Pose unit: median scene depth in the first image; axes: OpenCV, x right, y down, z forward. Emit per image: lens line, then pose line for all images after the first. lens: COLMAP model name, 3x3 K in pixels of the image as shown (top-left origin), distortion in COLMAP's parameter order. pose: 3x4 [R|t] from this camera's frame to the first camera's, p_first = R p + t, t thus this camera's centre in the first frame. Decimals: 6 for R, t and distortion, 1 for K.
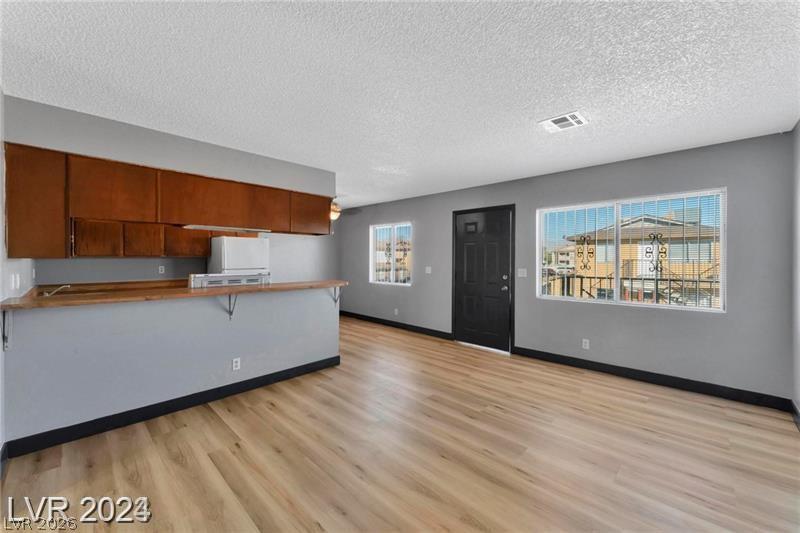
lens RADIAL K [[323.7, 0, 397.4], [0, 323.7, 256.7], [0, 0, 1]] dist [-0.000848, 0.000071]
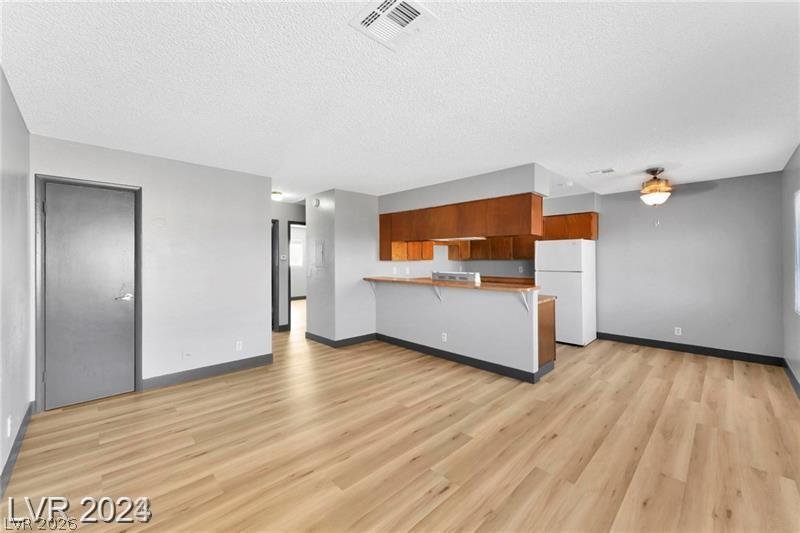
lens RADIAL K [[323.7, 0, 397.4], [0, 323.7, 256.7], [0, 0, 1]] dist [-0.000848, 0.000071]
pose [[-0.041983, -0.008516, -0.999082, 0.947672], [0.001724, 0.999962, -0.008596, -0.000388], [0.999117, -0.002083, -0.041967, 0.907011]]
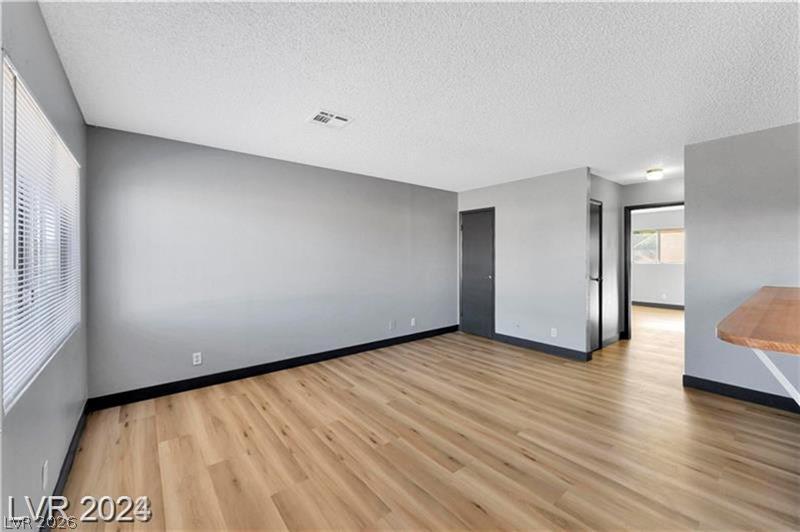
lens RADIAL K [[323.7, 0, 397.4], [0, 323.7, 256.2], [0, 0, 1]] dist [-0.000848, 0.000071]
pose [[-0.990155, 0.001135, 0.139970, 0.135982], [0.001627, 0.999993, 0.003403, 0.003176], [-0.139965, 0.003597, -0.990150, 1.737994]]
